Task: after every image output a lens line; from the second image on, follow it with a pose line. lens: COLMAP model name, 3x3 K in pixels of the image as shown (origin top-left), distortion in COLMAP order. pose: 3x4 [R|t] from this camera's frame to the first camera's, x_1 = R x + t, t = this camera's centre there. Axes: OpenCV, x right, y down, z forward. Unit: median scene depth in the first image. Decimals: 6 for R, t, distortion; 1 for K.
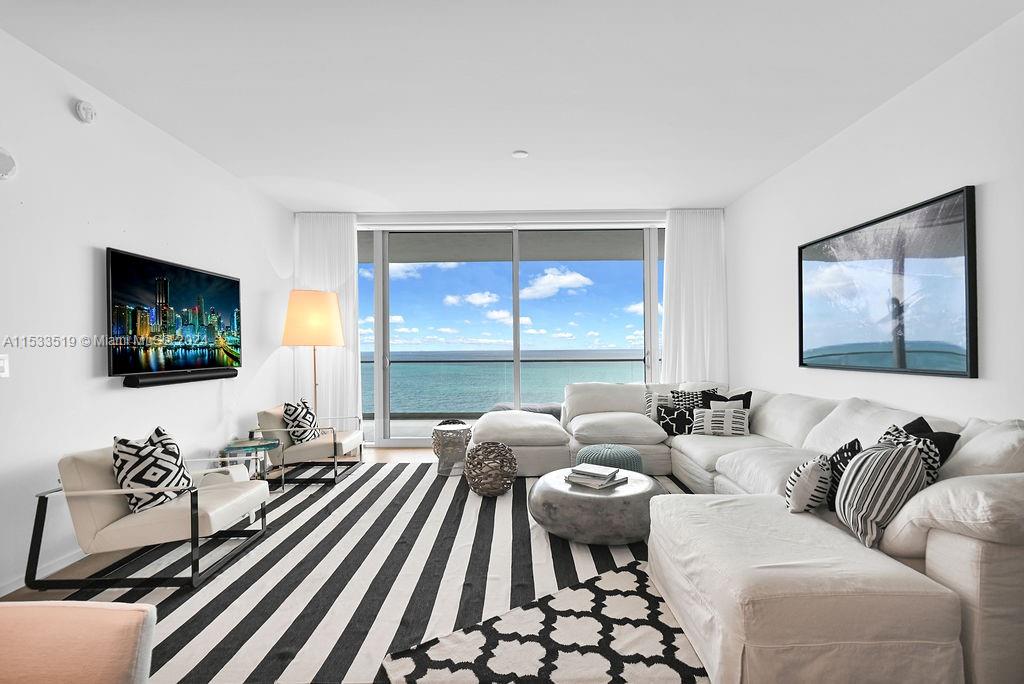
lens RADIAL K [[476.3, 0, 514.0], [0, 476.3, 349.6], [0, 0, 1]] dist [-0.009970, 0.000765]
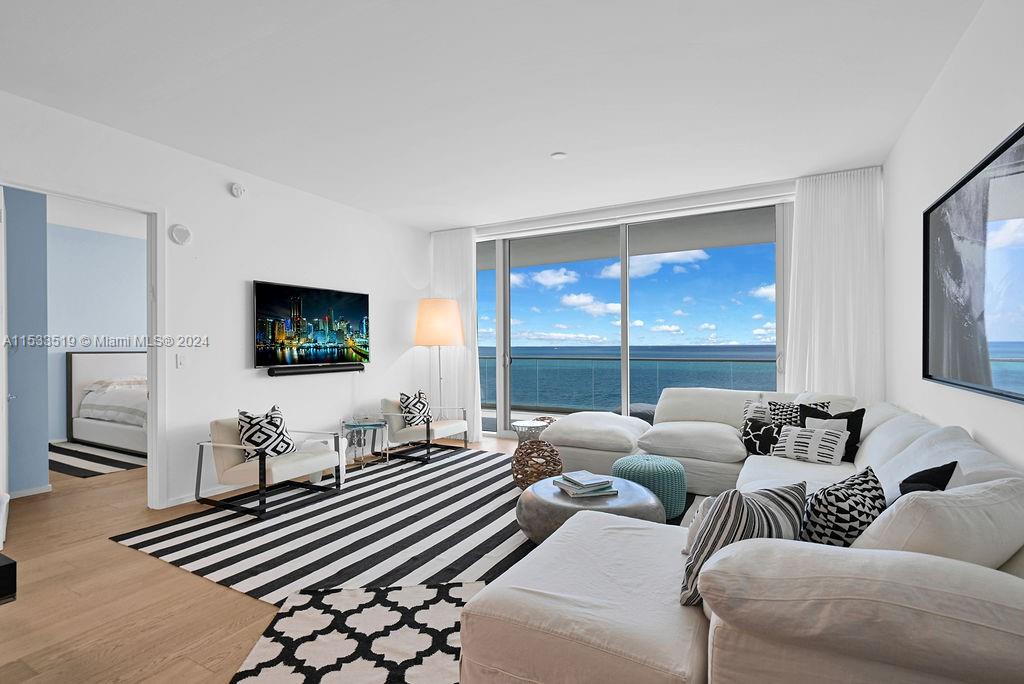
lens RADIAL K [[483.1, 0, 512.6], [0, 483.1, 347.5], [0, 0, 1]] dist [-0.003599, -0.000001]
pose [[0.876973, 0.006971, -0.480488, 0.456439], [-0.003294, 0.999958, 0.008496, -0.018199], [0.480528, -0.005868, 0.876960, 0.063338]]
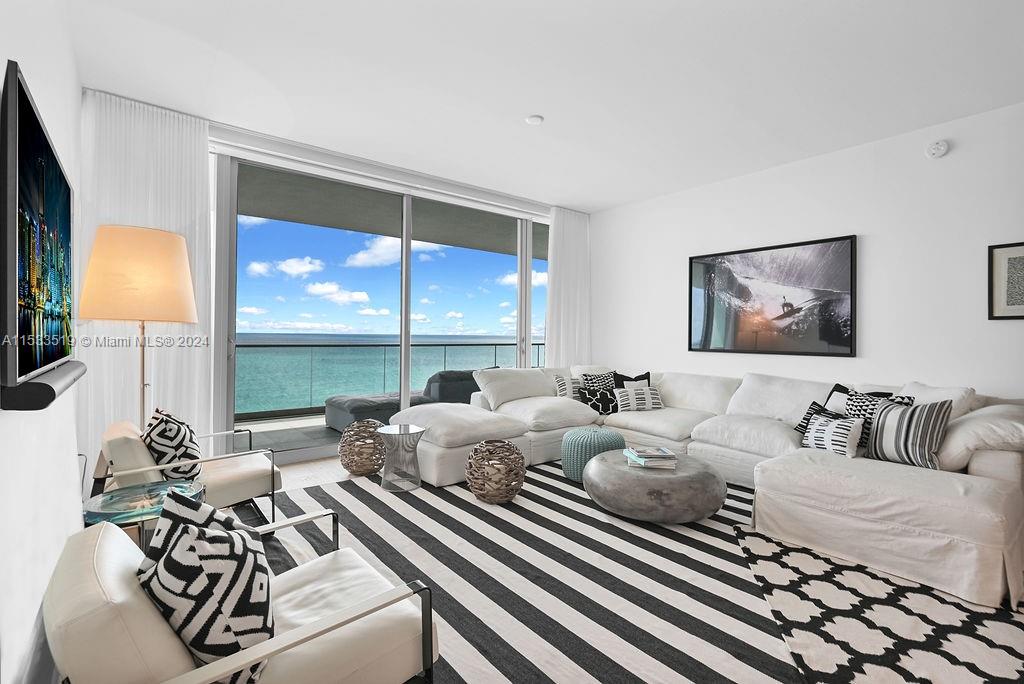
lens RADIAL K [[469.9, 0, 511.6], [0, 469.9, 334.8], [0, 0, 1]] dist [-0.003887, -0.000424]
pose [[0.776920, 0.016621, 0.629380, -0.635858], [-0.015056, 0.999856, -0.007820, 0.010267], [-0.629420, -0.003400, 0.777058, 0.357346]]
